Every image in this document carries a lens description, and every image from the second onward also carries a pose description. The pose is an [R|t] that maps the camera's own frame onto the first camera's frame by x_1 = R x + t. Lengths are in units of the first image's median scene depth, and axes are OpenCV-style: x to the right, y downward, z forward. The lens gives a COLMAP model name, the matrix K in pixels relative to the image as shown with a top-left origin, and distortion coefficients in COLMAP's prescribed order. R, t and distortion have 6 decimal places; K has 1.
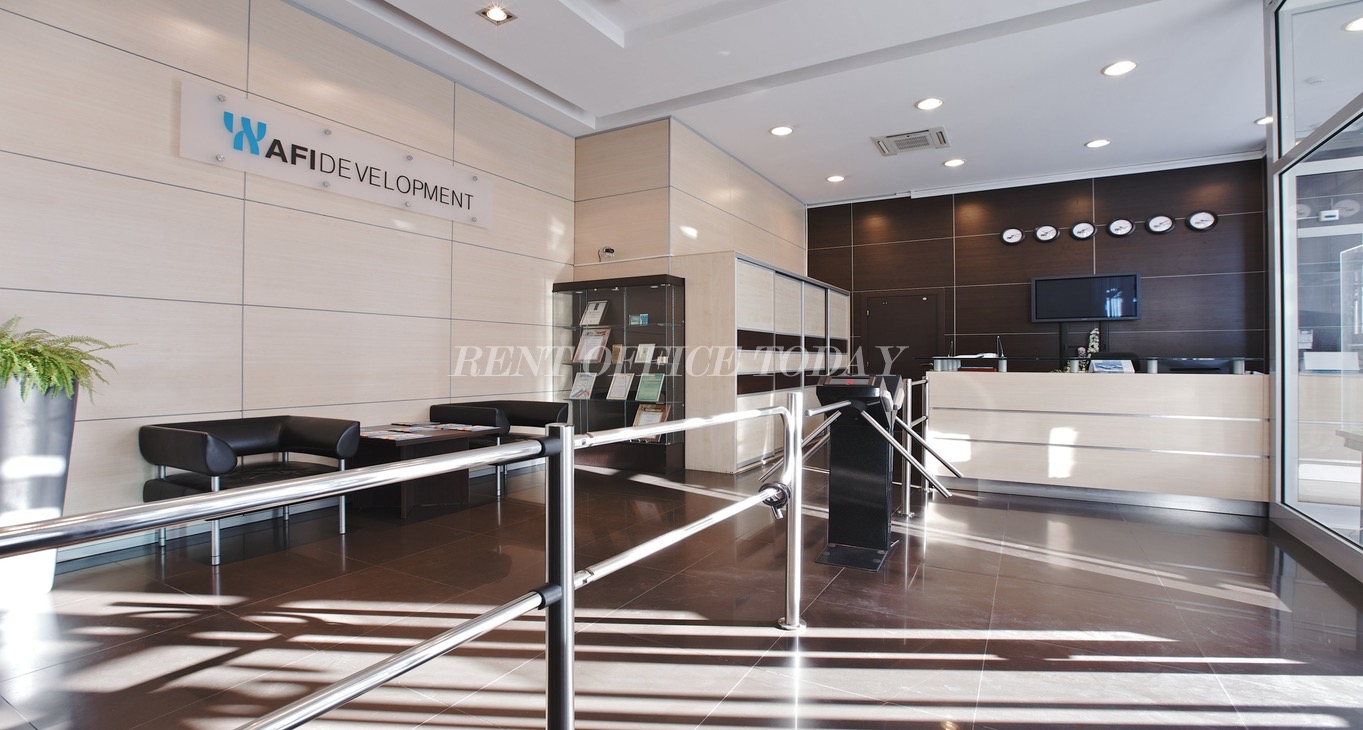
lens RADIAL K [[614.1, 0, 681.5], [0, 614.1, 365.0], [0, 0, 1]] dist [-0.067554, -0.000042]
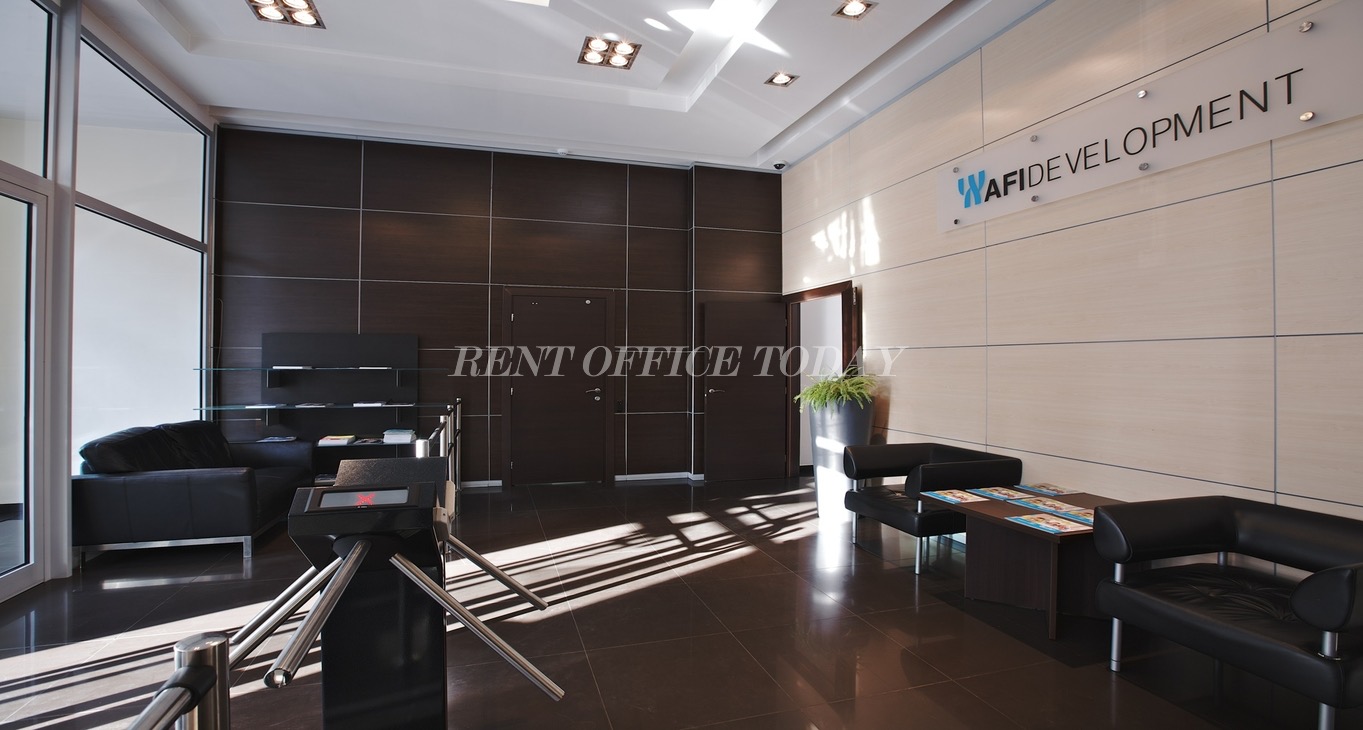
lens RADIAL K [[659.9, 0, 681.5], [0, 659.9, 365.0], [0, 0, 1]] dist [0.000309, -0.000027]
pose [[-0.694547, -0.001369, -0.719446, 0.473846], [-0.009296, 0.999932, 0.007071, -0.068112], [0.719387, 0.011600, -0.694512, 1.366782]]
